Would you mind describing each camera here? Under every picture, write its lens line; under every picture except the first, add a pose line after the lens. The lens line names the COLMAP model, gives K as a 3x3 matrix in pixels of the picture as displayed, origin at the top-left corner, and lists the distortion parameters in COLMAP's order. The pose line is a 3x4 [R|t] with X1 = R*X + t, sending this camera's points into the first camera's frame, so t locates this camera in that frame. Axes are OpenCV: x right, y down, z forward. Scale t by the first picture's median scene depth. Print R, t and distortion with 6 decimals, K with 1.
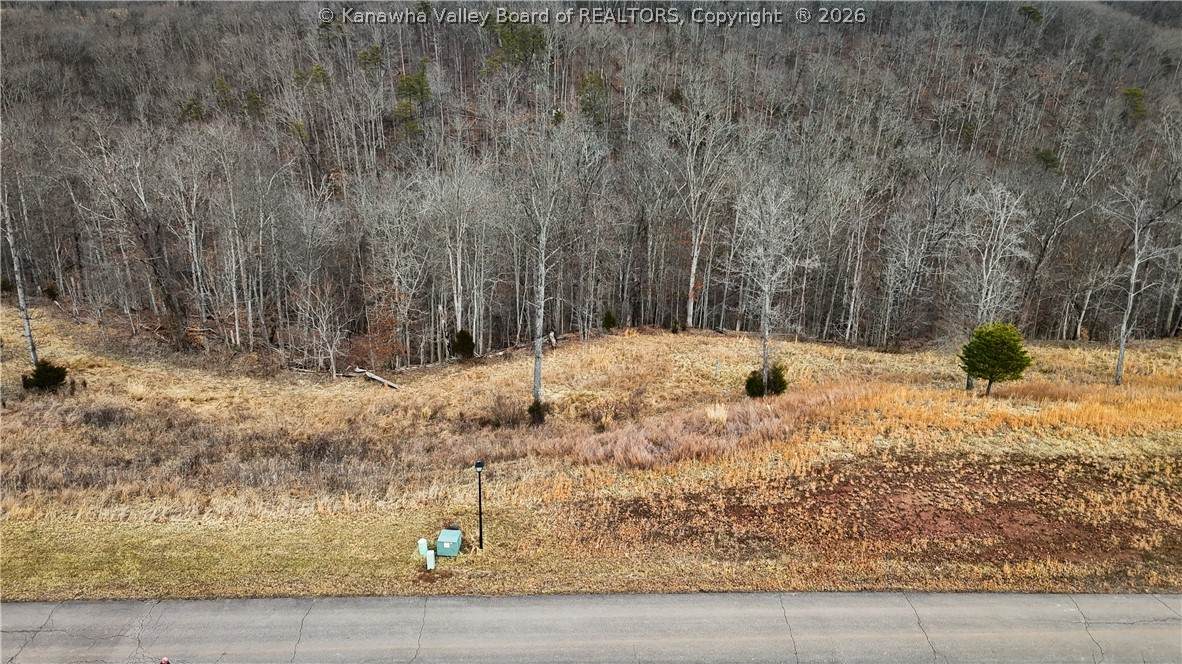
lens RADIAL K [[875.5, 0, 598.5], [0, 875.5, 330.1], [0, 0, 1]] dist [0.073372, -0.071267]
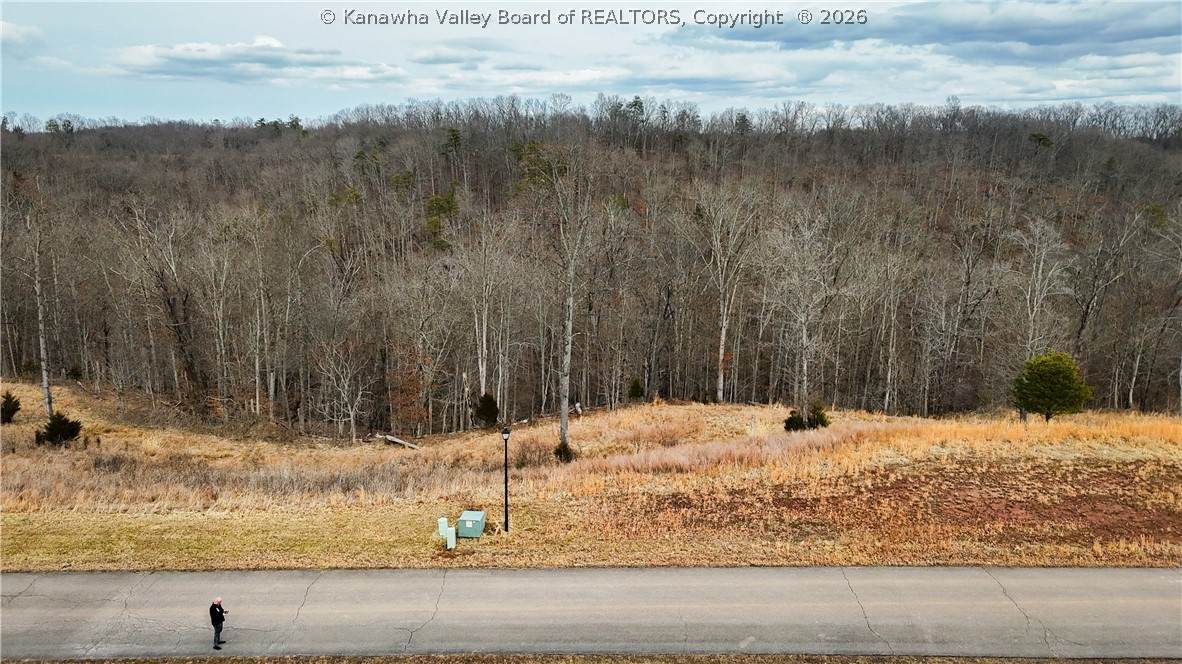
lens RADIAL K [[875.5, 0, 597.9], [0, 875.5, 329.2], [0, 0, 1]] dist [0.073372, -0.071267]
pose [[0.999646, -0.007618, -0.025491, -0.008382], [0.003340, 0.986482, -0.163833, 0.115085], [0.026394, 0.163690, 0.986159, 0.043052]]
